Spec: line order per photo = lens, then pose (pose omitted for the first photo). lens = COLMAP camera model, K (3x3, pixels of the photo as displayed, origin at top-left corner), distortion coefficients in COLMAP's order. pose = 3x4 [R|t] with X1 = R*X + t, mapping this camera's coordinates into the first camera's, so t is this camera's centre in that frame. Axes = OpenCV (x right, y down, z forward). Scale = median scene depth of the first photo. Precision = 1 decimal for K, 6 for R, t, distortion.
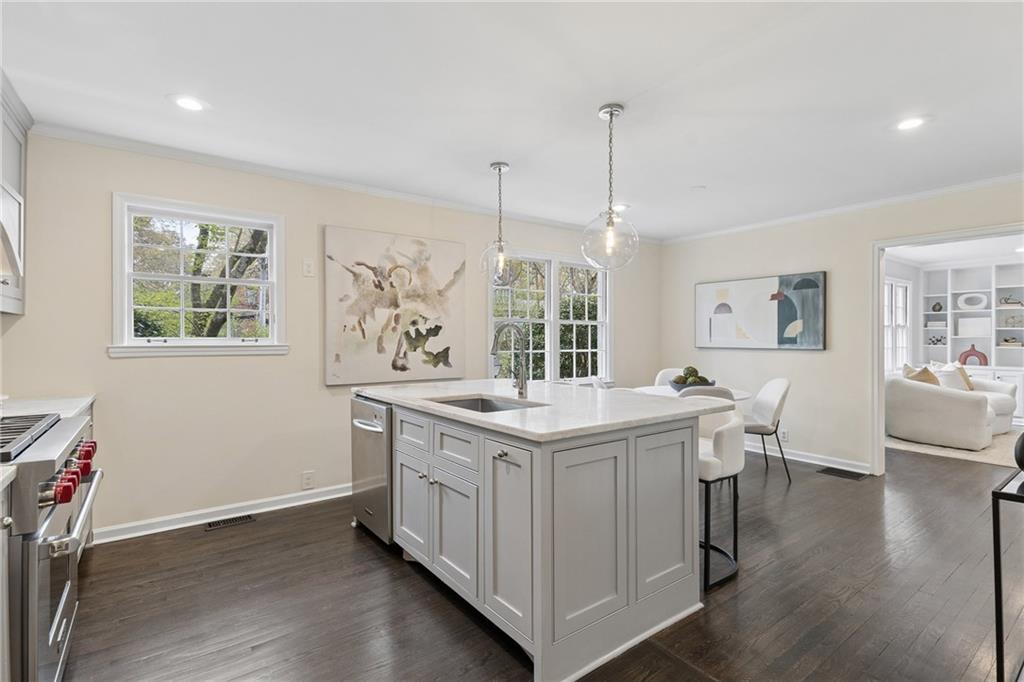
lens RADIAL K [[479.7, 0, 522.3], [0, 479.7, 341.7], [0, 0, 1]] dist [0.003255, 0.000486]
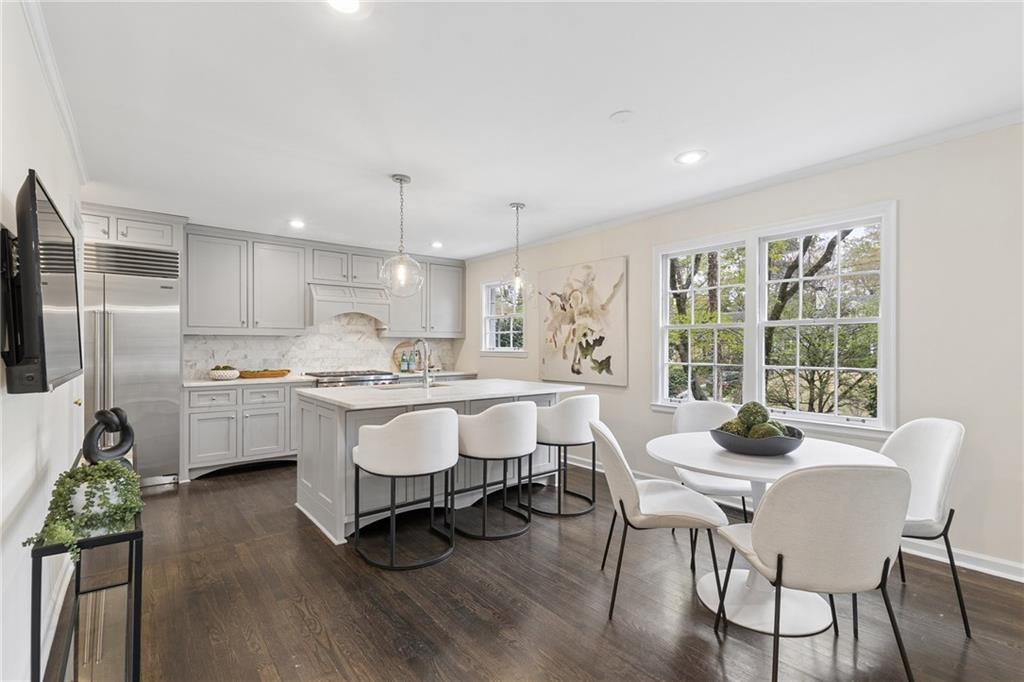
lens RADIAL K [[479.7, 0, 522.3], [0, 479.7, 341.7], [0, 0, 1]] dist [0.003255, 0.000486]
pose [[0.031666, -0.012545, -0.999420, 0.991441], [-0.008438, 0.999882, -0.012818, -0.005910], [0.999463, 0.008839, 0.031556, 0.828194]]
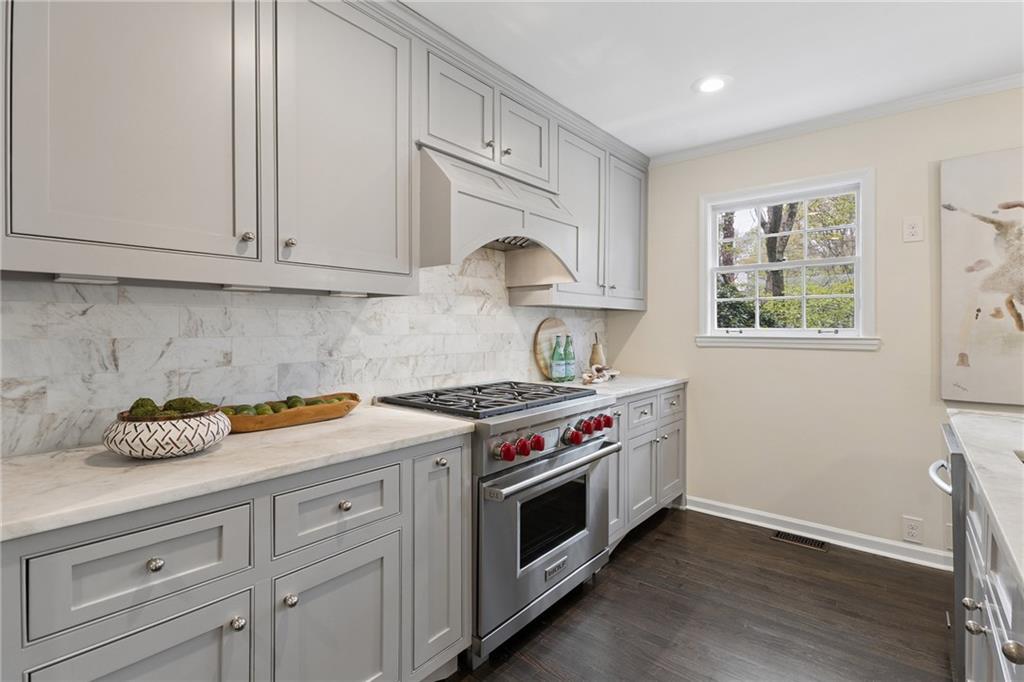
lens RADIAL K [[483.0, 0, 518.2], [0, 483.0, 328.7], [0, 0, 1]] dist [-0.002574, -0.000619]
pose [[0.242399, 0.001511, -0.970175, 0.093572], [-0.007807, 0.999969, -0.000393, -0.002727], [0.970145, 0.007669, 0.242404, 0.242245]]
